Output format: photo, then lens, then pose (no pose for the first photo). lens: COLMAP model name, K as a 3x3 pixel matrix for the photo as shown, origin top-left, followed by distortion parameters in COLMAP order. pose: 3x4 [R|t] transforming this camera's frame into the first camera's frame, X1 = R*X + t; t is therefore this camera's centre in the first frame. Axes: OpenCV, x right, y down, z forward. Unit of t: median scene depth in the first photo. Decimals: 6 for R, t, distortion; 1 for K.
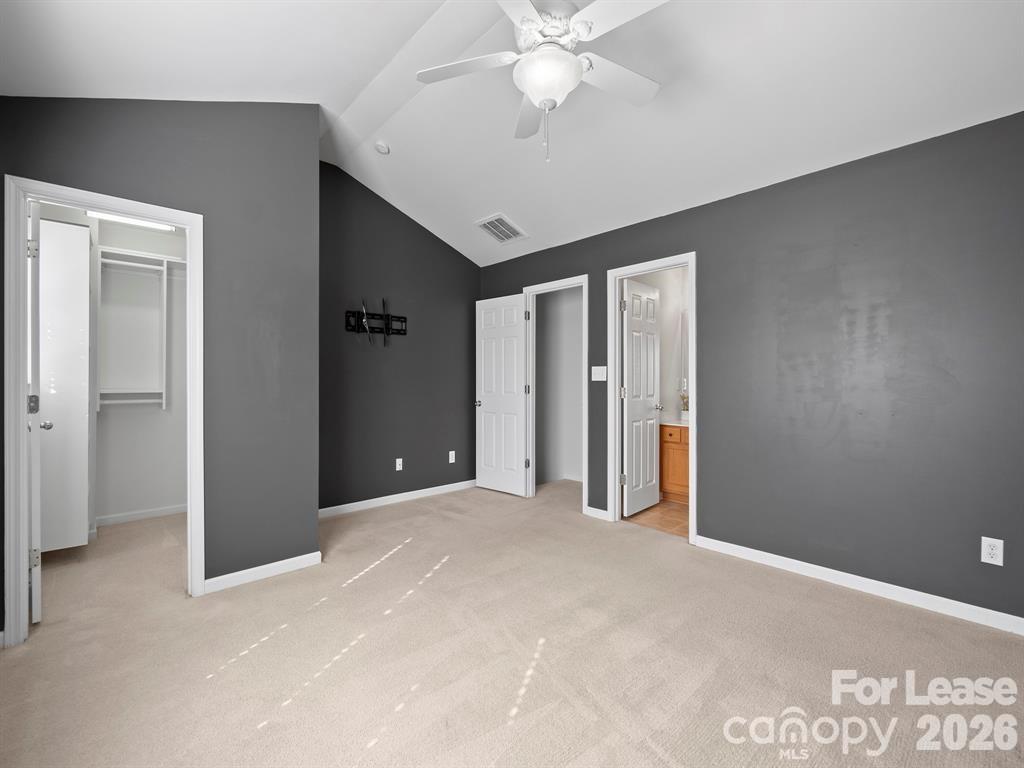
lens RADIAL K [[446.9, 0, 509.9], [0, 446.9, 384.8], [0, 0, 1]] dist [-0.007659, -0.001200]
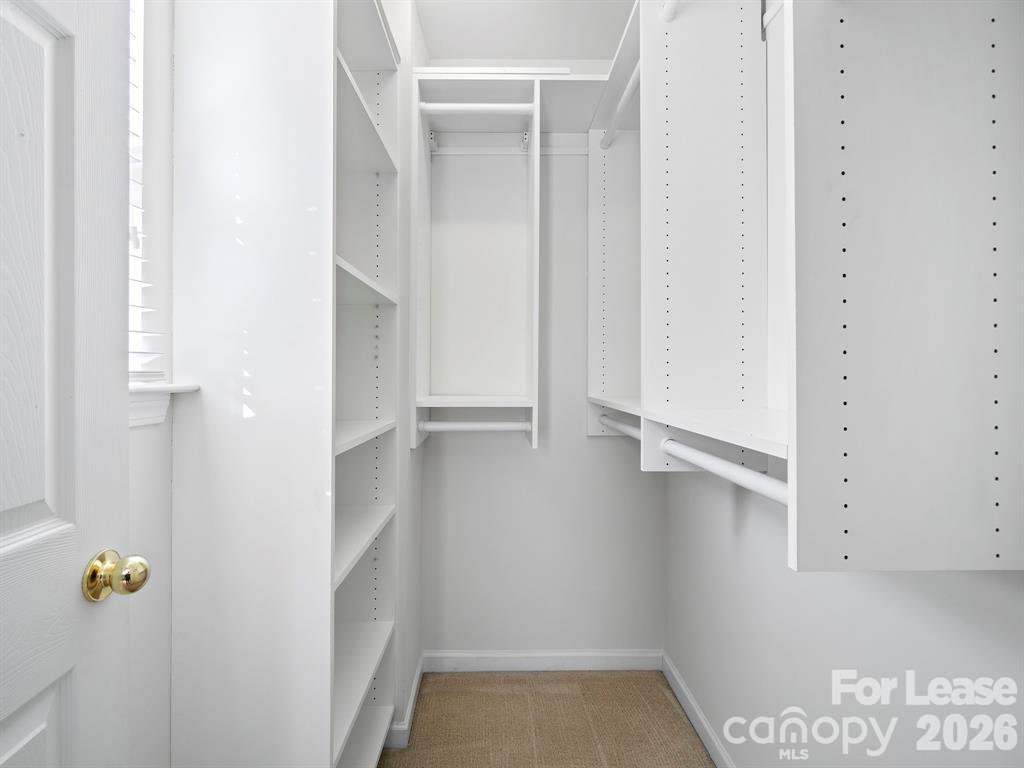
lens RADIAL K [[446.9, 0, 507.8], [0, 446.9, 384.8], [0, 0, 1]] dist [-0.007659, -0.001200]
pose [[0.746632, 0.000349, -0.665237, -0.522139], [-0.000798, 1.000000, -0.000371, -0.003259], [0.665236, 0.000808, 0.746632, 0.675510]]
